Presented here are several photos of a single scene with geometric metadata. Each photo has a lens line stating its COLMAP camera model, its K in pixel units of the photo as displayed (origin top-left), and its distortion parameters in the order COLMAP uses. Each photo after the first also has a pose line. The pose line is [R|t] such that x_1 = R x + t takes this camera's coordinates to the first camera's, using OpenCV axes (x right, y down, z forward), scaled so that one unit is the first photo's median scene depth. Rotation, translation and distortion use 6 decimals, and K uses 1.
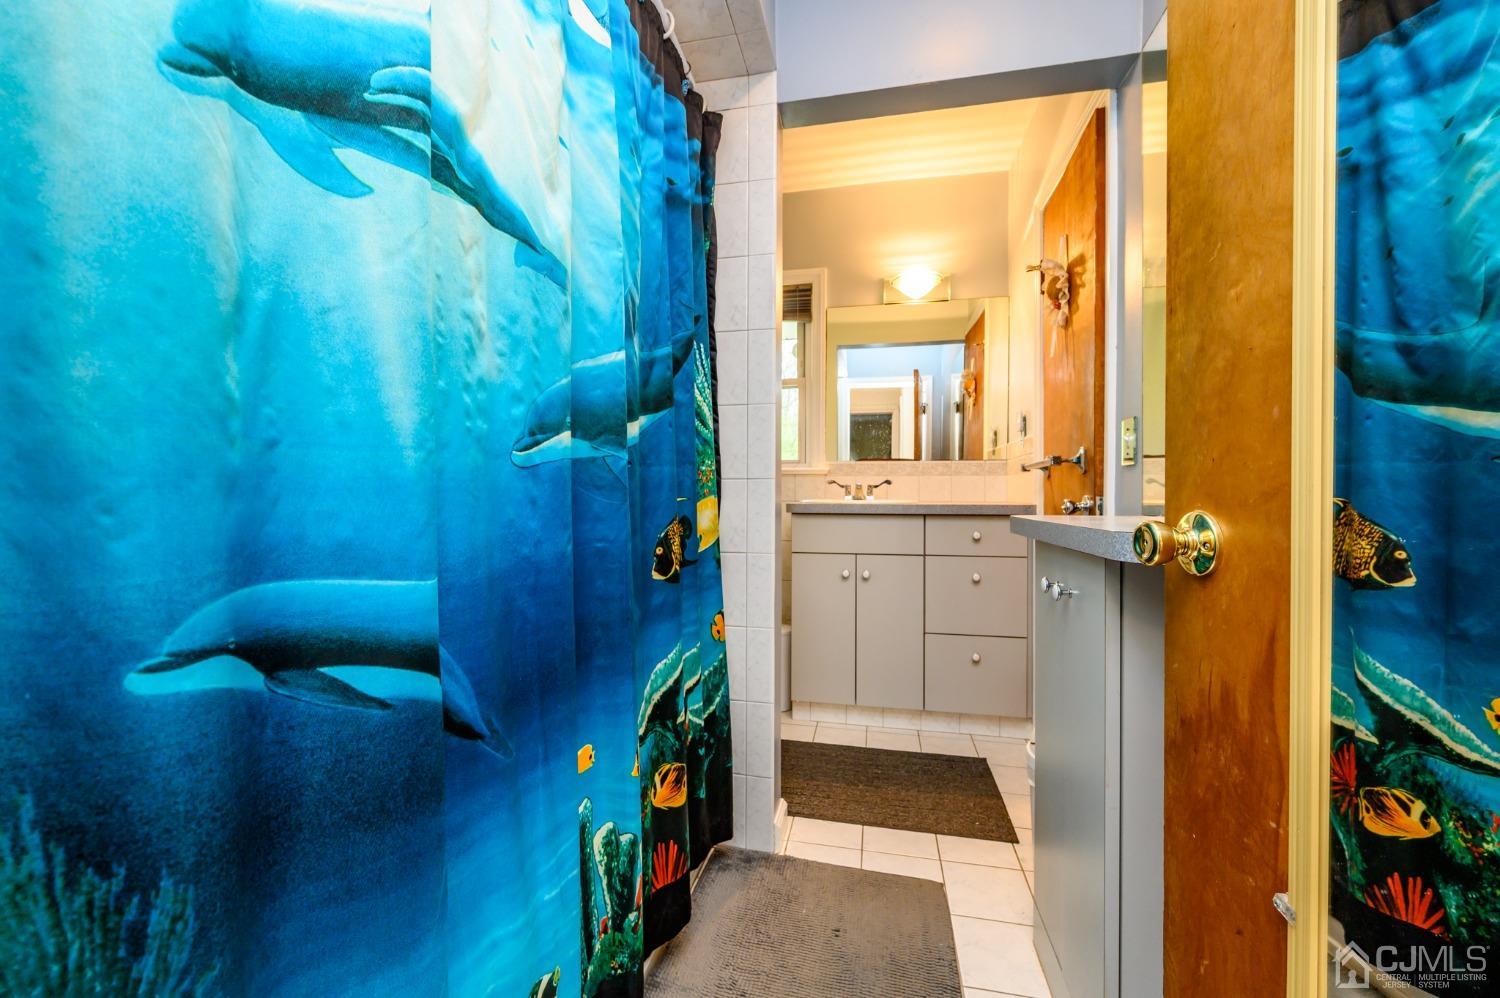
lens RADIAL K [[594.6, 0, 750.0], [0, 594.6, 499.0], [0, 0, 1]] dist [0.000840, -0.000182]
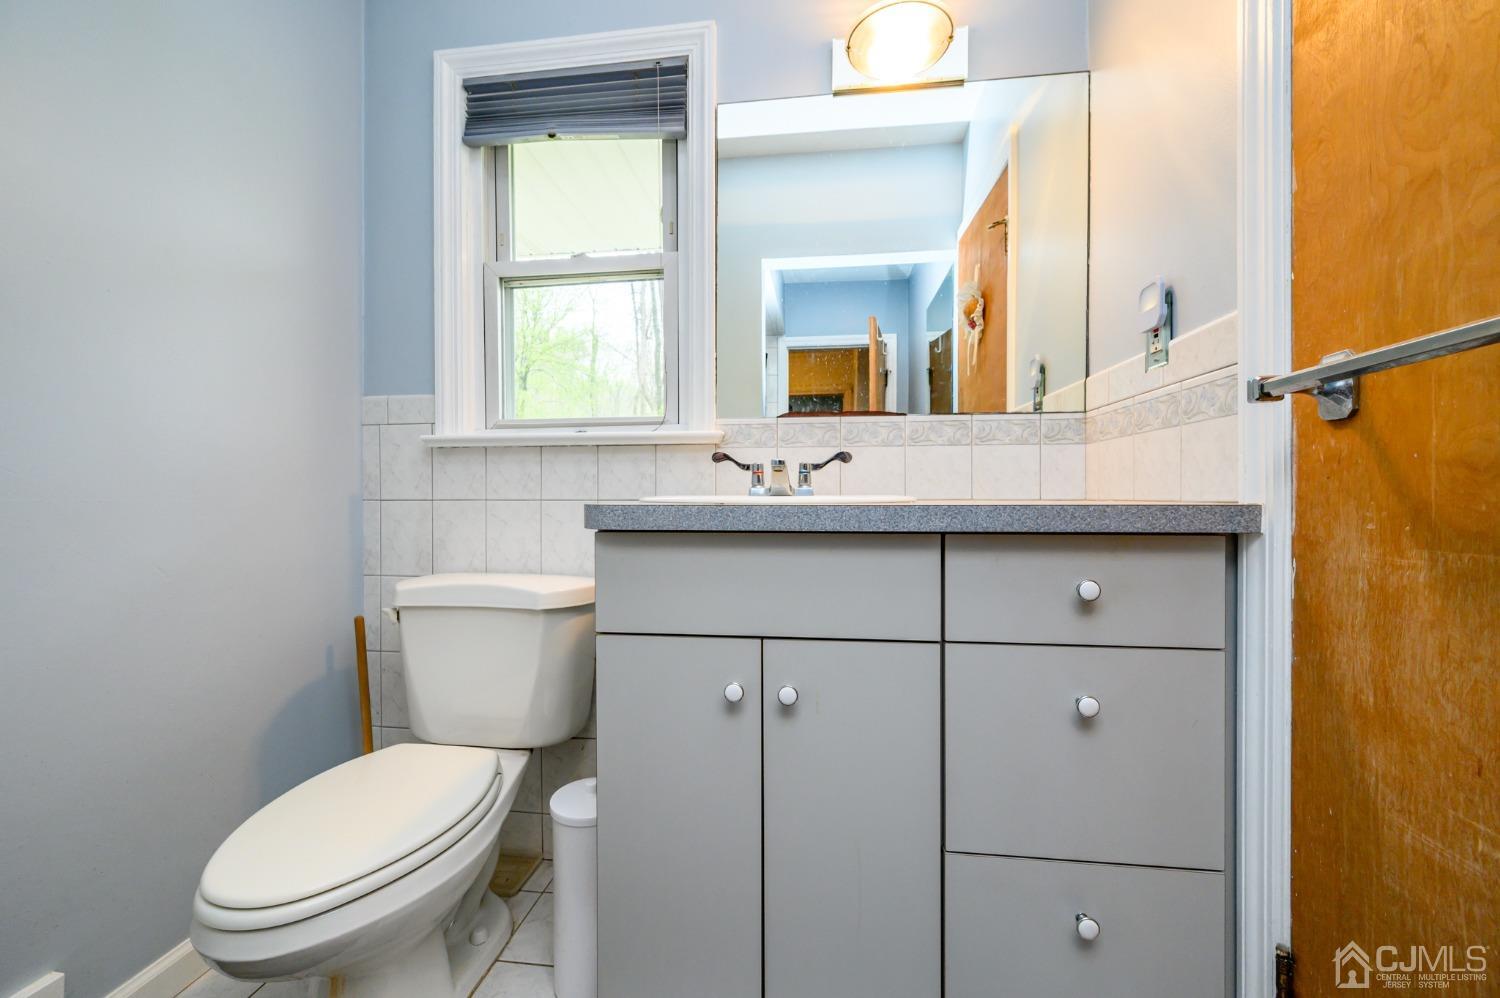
lens RADIAL K [[594.6, 0, 750.0], [0, 594.6, 499.0], [0, 0, 1]] dist [0.000840, -0.000182]
pose [[0.996873, -0.005025, 0.078861, 0.122613], [0.005331, 0.999979, -0.003671, 0.005238], [-0.078841, 0.004080, 0.996879, 0.541088]]
